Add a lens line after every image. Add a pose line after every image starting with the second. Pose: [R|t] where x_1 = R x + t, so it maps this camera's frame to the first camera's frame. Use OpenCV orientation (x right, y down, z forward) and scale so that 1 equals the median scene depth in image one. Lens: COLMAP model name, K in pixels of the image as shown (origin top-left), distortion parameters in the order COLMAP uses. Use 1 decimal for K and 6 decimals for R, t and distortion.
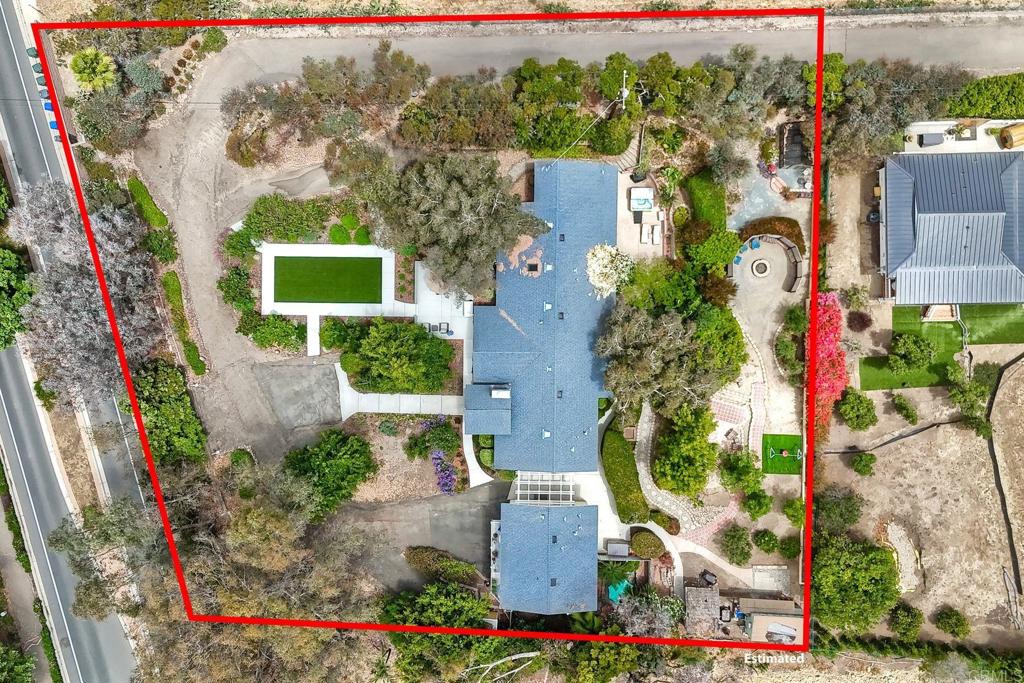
lens RADIAL K [[899.6, 0, 512.0], [0, 899.6, 341.5], [0, 0, 1]] dist [0.073037, -0.071107]
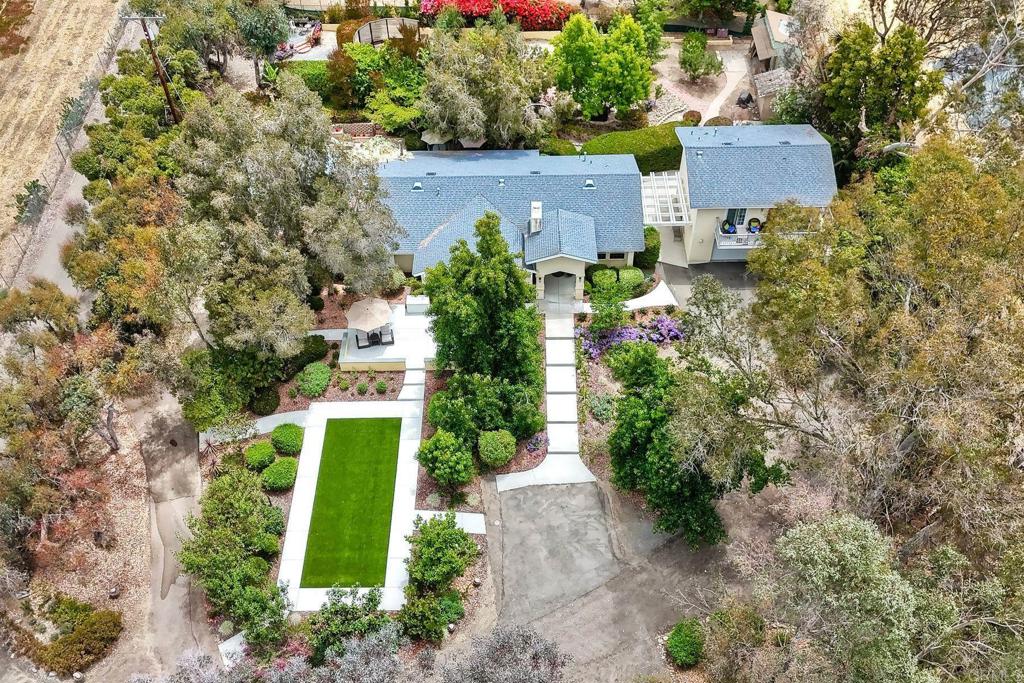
lens RADIAL K [[899.6, 0, 512.0], [0, 899.6, 341.5], [0, 0, 1]] dist [0.073037, -0.071107]
pose [[-0.007781, -0.726937, 0.686660, -0.537978], [0.999864, -0.015631, -0.005218, 0.038264], [0.014526, 0.686527, 0.726960, 0.519231]]
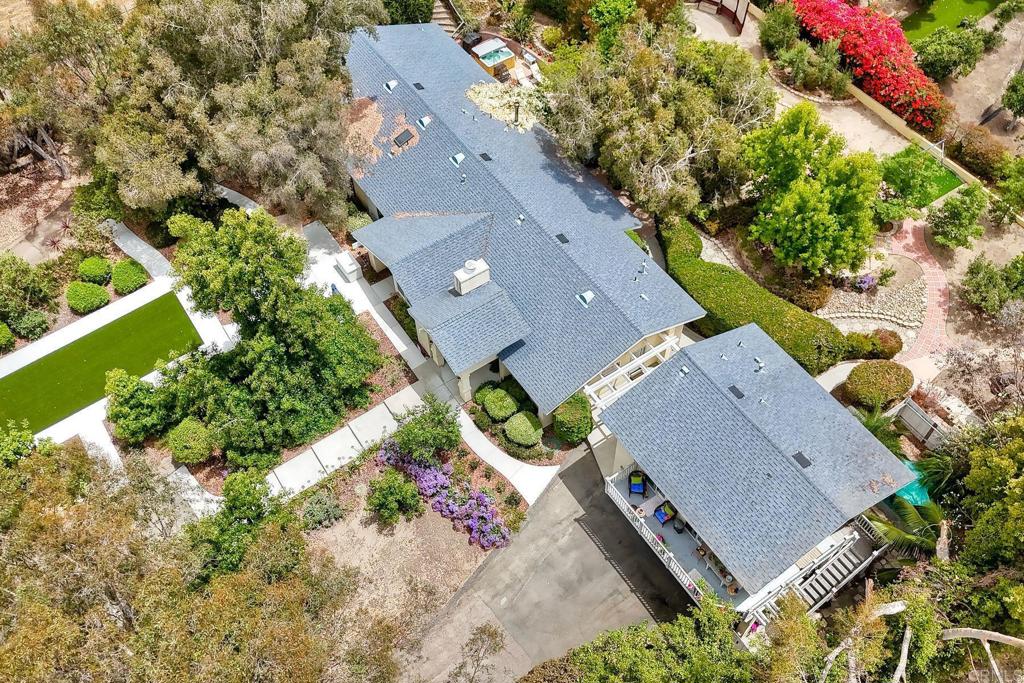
lens RADIAL K [[897.9, 0, 510.7], [0, 897.9, 333.8], [0, 0, 1]] dist [0.040404, -0.003117]
pose [[0.826180, -0.454610, 0.332801, -0.172945], [0.563397, 0.663202, -0.492693, 0.331933], [0.003269, 0.594552, 0.804050, 0.561400]]
